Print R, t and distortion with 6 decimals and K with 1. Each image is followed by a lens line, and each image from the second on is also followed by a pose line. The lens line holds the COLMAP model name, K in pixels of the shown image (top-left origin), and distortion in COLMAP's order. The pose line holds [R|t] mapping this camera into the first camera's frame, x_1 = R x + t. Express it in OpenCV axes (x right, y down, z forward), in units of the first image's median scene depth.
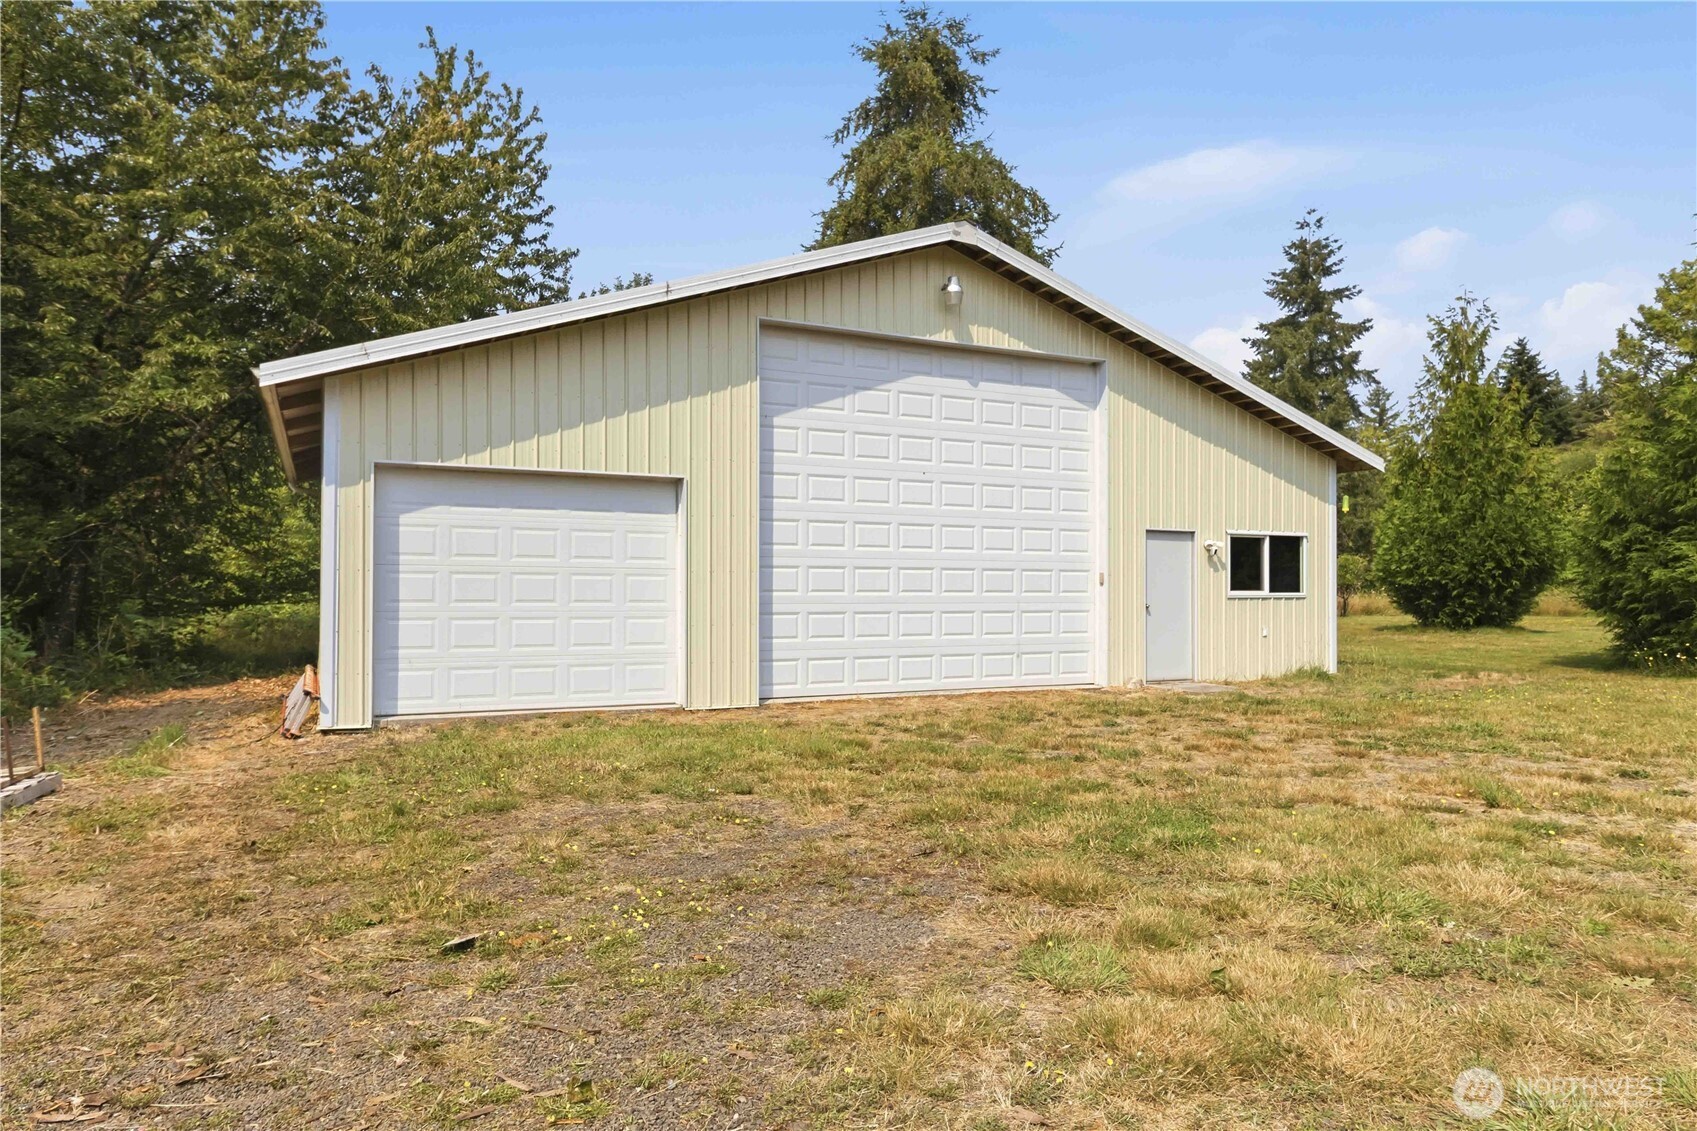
lens RADIAL K [[1104.4, 0, 849.7], [0, 1104.4, 568.1], [0, 0, 1]] dist [-0.008654, -0.001237]
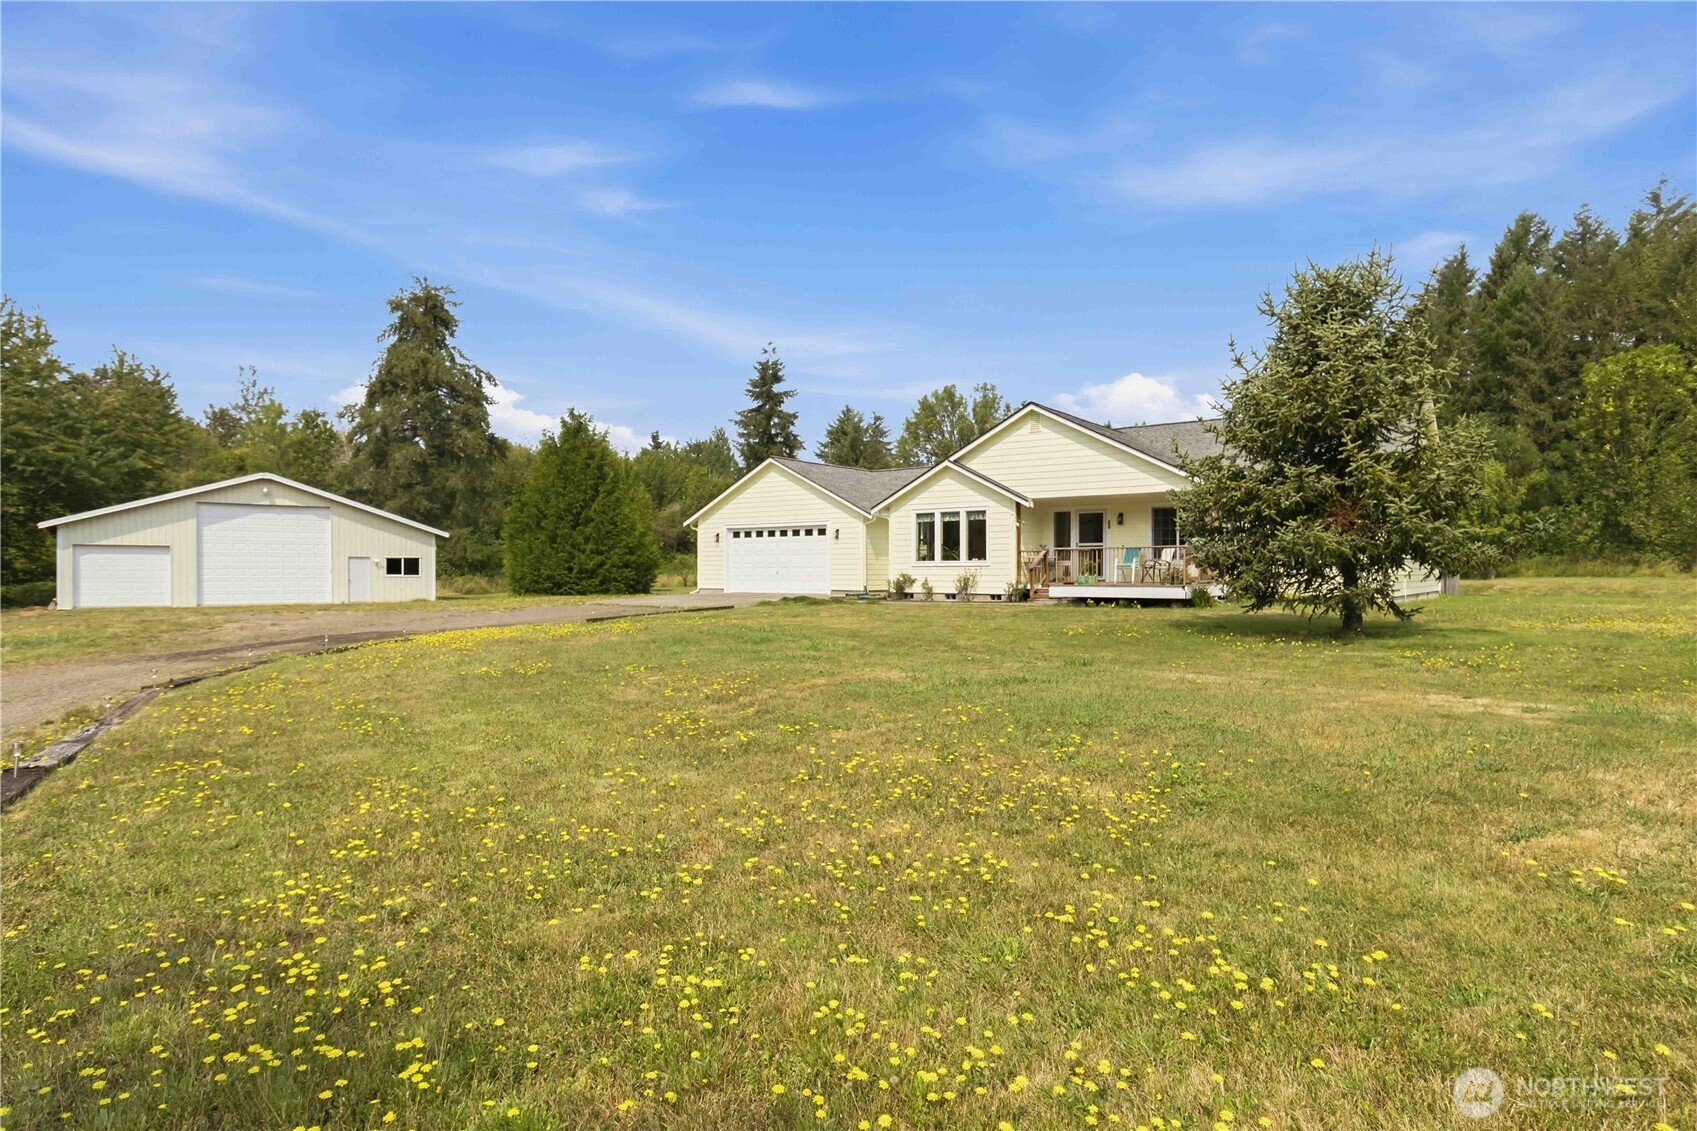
lens RADIAL K [[968.2, 0, 846.6], [0, 968.2, 566.7], [0, 0, 1]] dist [0.006109, 0.000786]
pose [[0.977693, -0.002188, 0.210028, 1.034092], [-0.000245, 0.999933, 0.011555, -0.035406], [-0.210039, -0.011349, 0.977627, -1.997436]]
